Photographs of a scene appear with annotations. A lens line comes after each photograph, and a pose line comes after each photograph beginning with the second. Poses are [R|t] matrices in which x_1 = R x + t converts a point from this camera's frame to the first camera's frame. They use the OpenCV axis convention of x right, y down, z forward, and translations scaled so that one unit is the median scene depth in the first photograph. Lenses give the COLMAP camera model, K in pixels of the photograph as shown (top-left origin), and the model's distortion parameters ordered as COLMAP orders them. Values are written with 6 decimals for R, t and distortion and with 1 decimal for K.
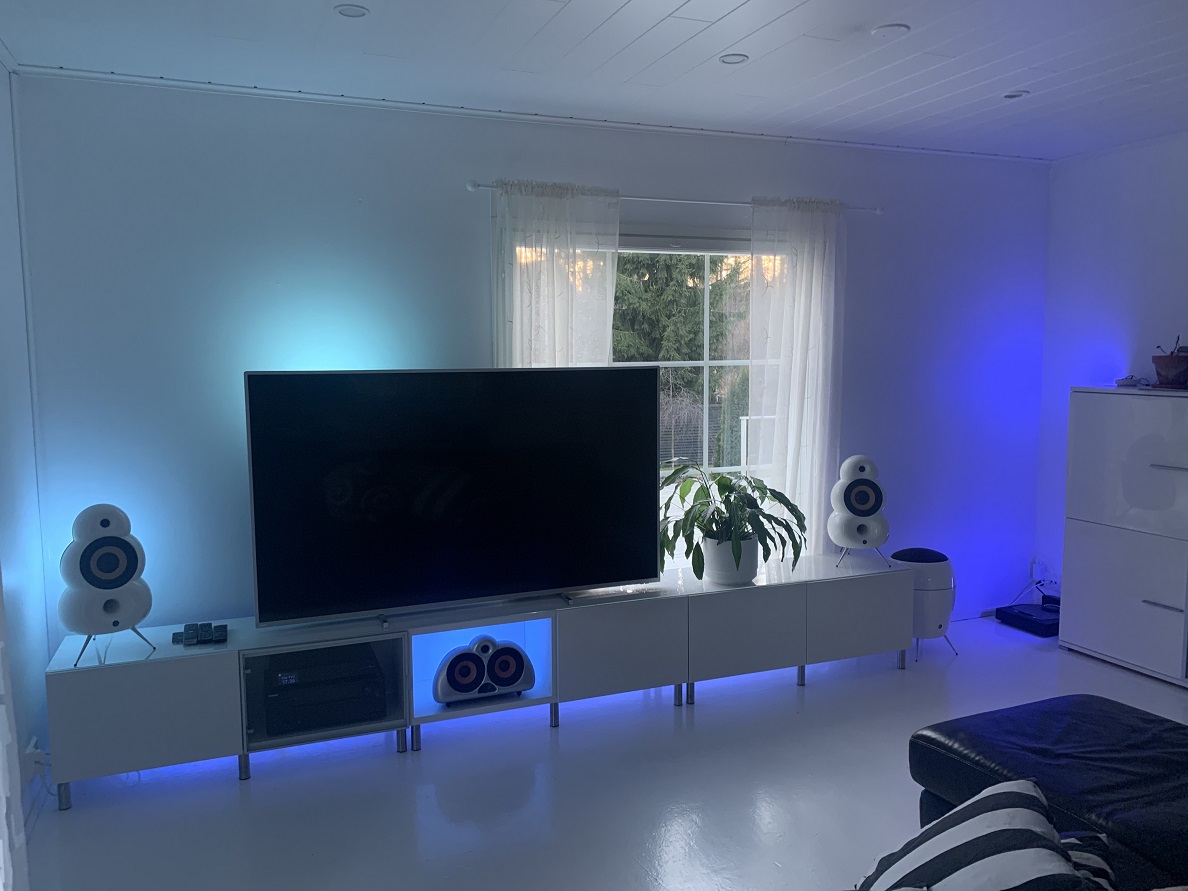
lens RADIAL K [[905.6, 0, 592.5], [0, 905.6, 440.2], [0, 0, 1]] dist [-0.001614, 0.028332]
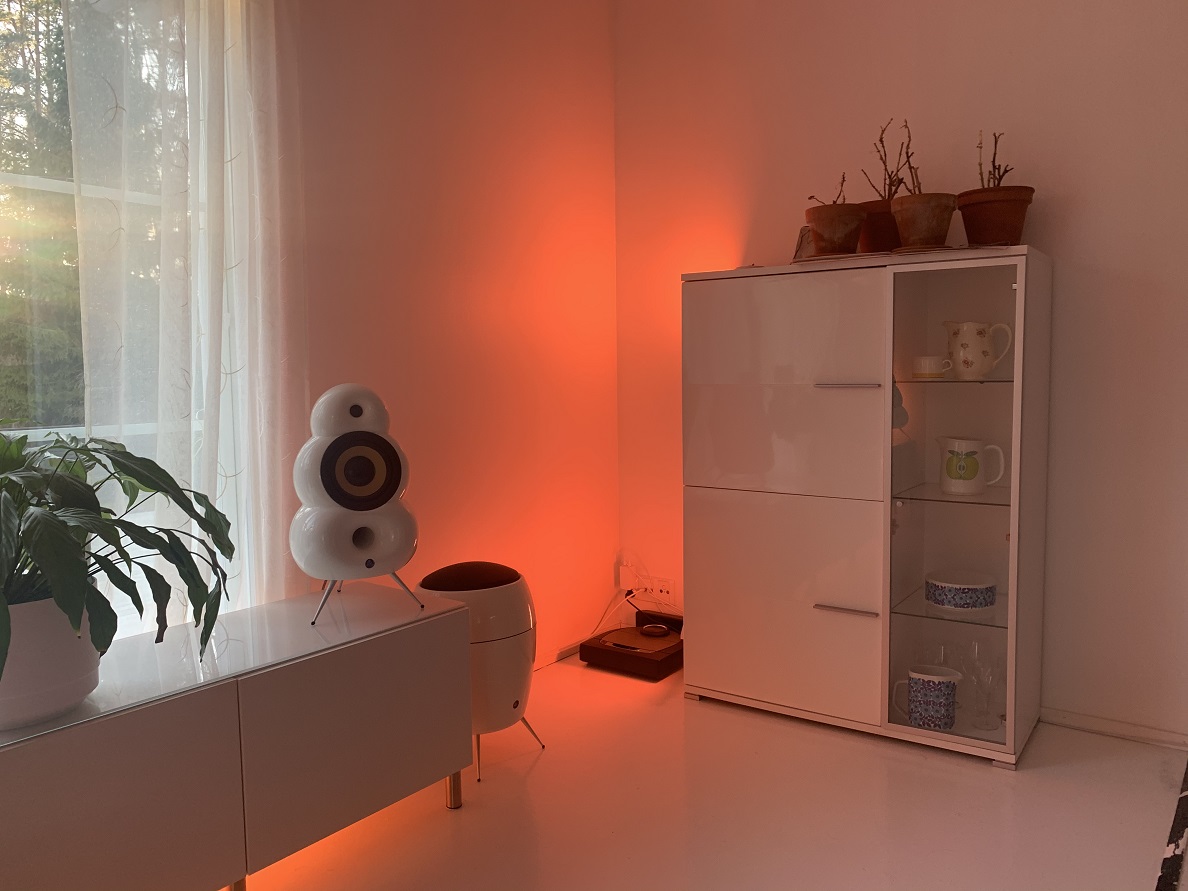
lens RADIAL K [[871.4, 0, 592.0], [0, 871.4, 432.6], [0, 0, 1]] dist [0.018203, -0.018156]
pose [[0.851846, -0.040283, 0.522242, 0.163534], [0.061281, 0.997856, -0.022989, 0.061311], [-0.520196, 0.051587, 0.852488, 0.546058]]
